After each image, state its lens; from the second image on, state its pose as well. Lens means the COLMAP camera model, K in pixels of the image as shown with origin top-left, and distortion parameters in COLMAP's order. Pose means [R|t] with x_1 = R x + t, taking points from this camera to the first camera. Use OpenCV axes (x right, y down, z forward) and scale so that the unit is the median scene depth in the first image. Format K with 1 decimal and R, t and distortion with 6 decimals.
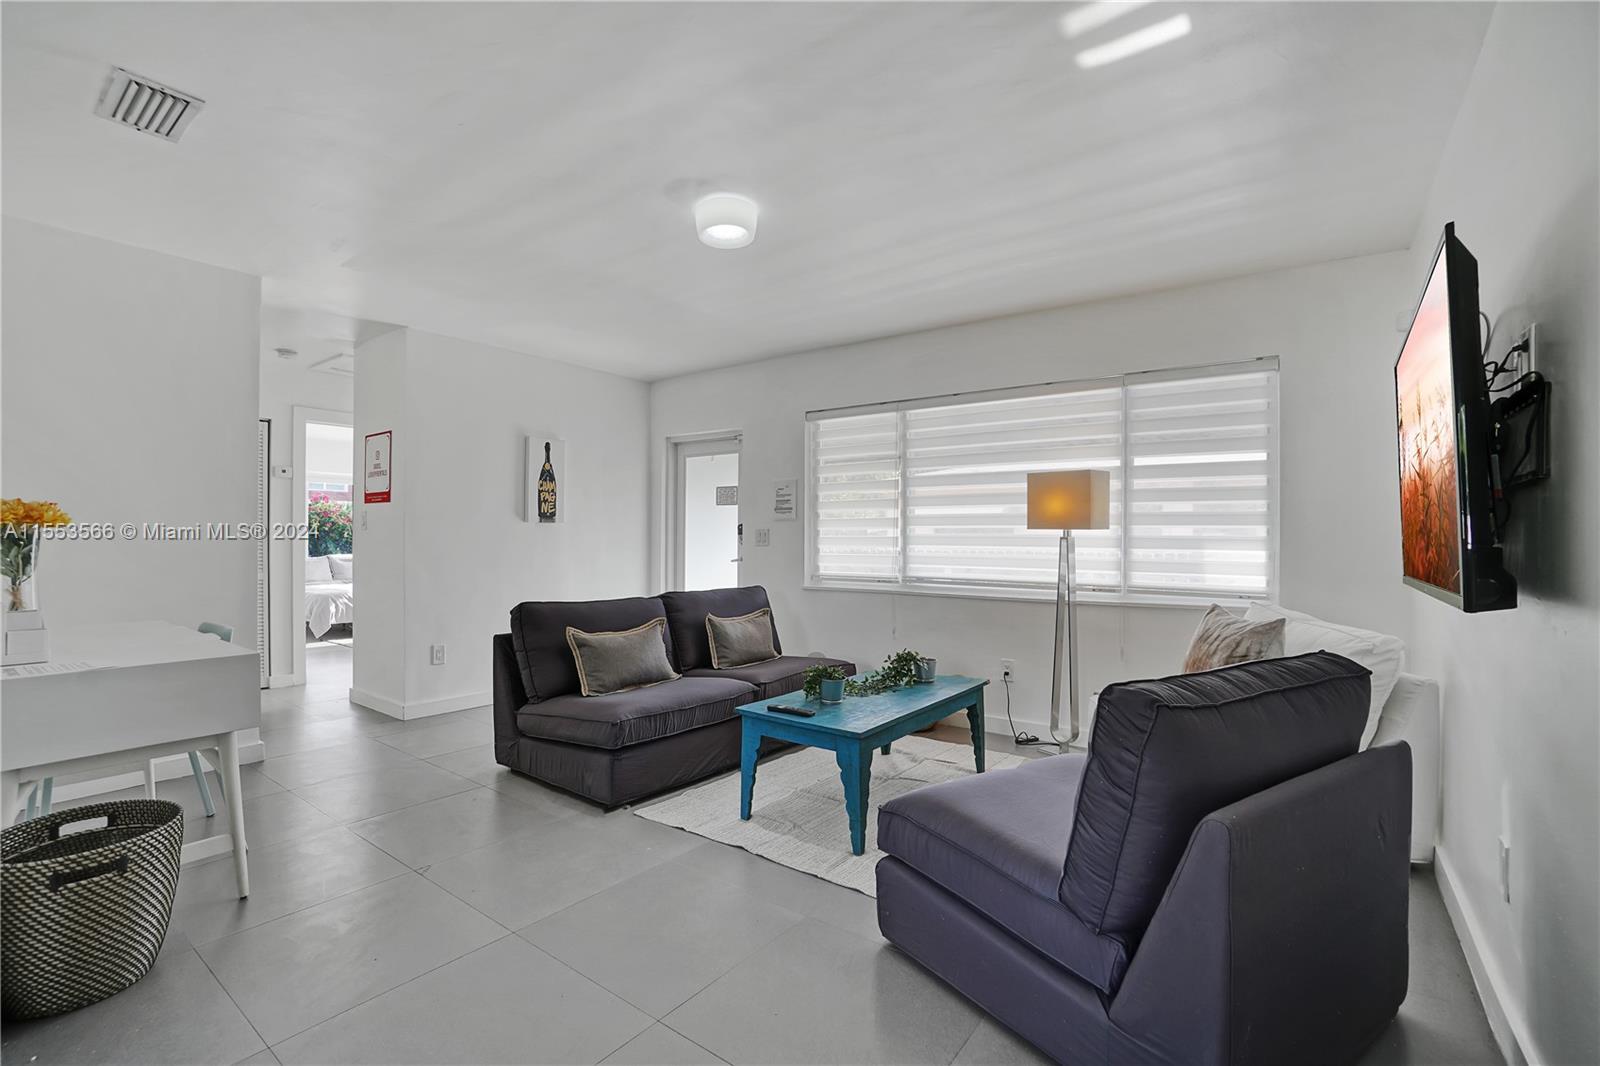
lens RADIAL K [[715.1, 0, 800.0], [0, 715.1, 533.0], [0, 0, 1]] dist [-0.037901, 0.000001]
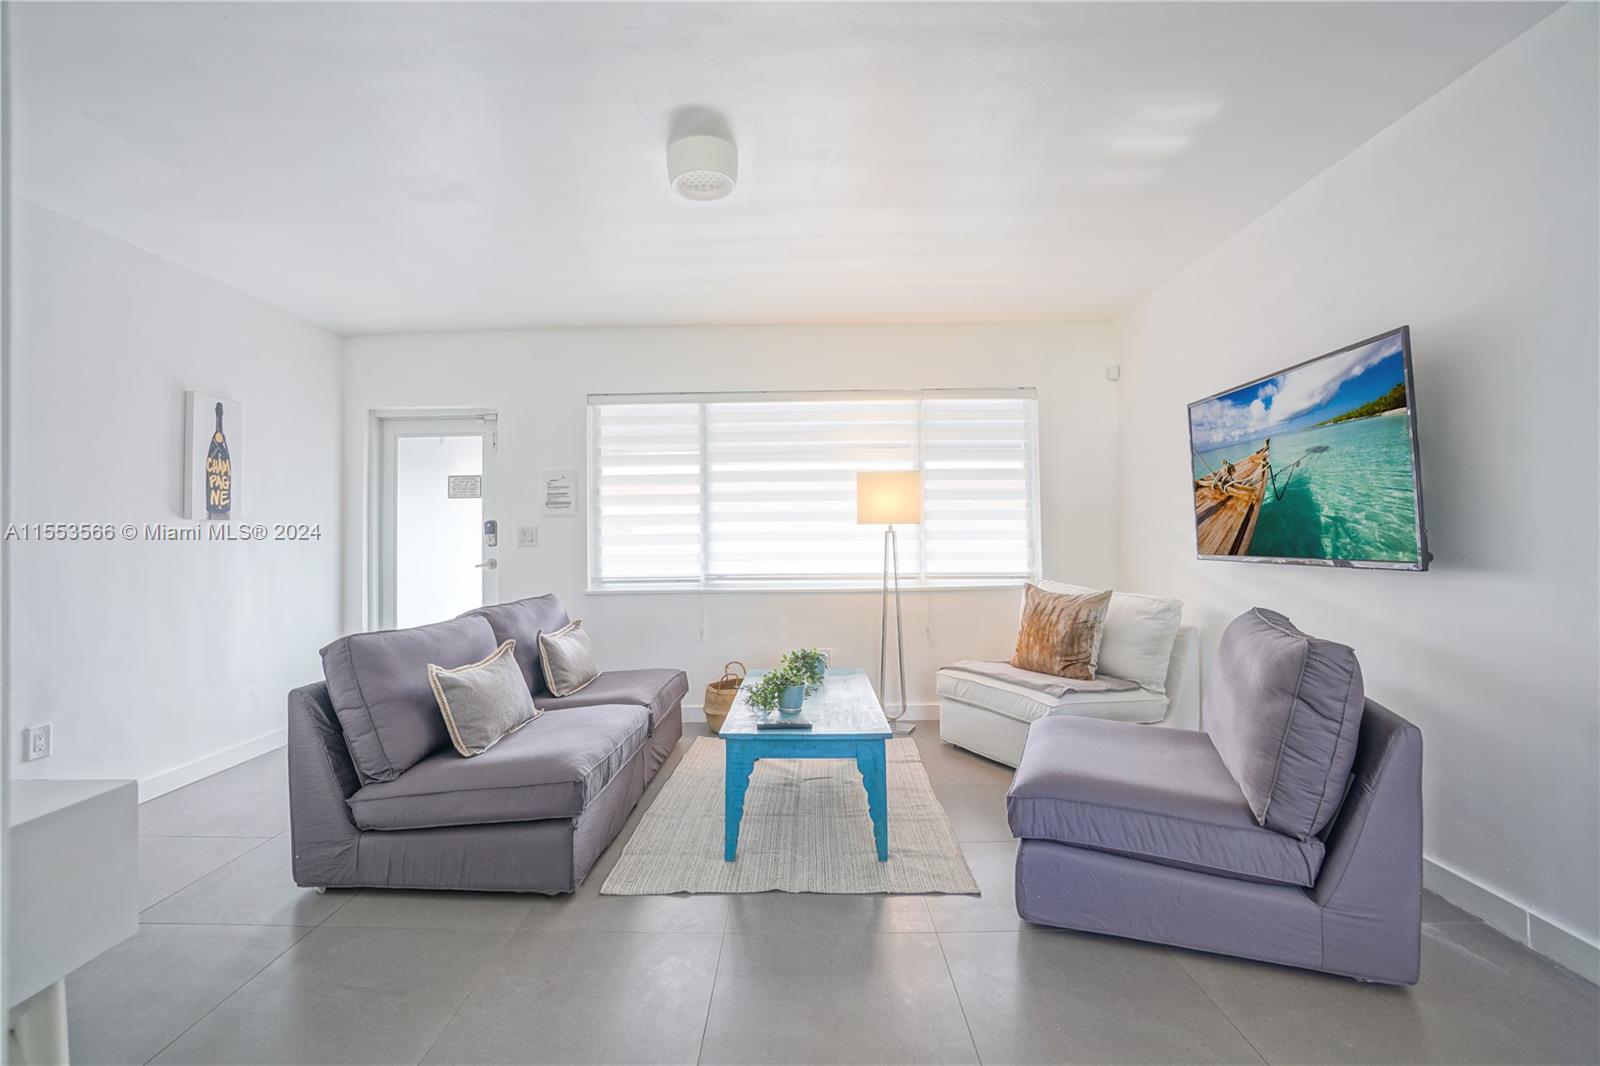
lens RADIAL K [[709.0, 0, 797.4], [0, 709.0, 510.5], [0, 0, 1]] dist [-0.033220, 0.000090]
pose [[0.815999, 0.004506, 0.578035, -0.308789], [0.012183, 0.999613, -0.024990, -0.000369], [-0.577924, 0.027434, 0.815629, 0.148555]]
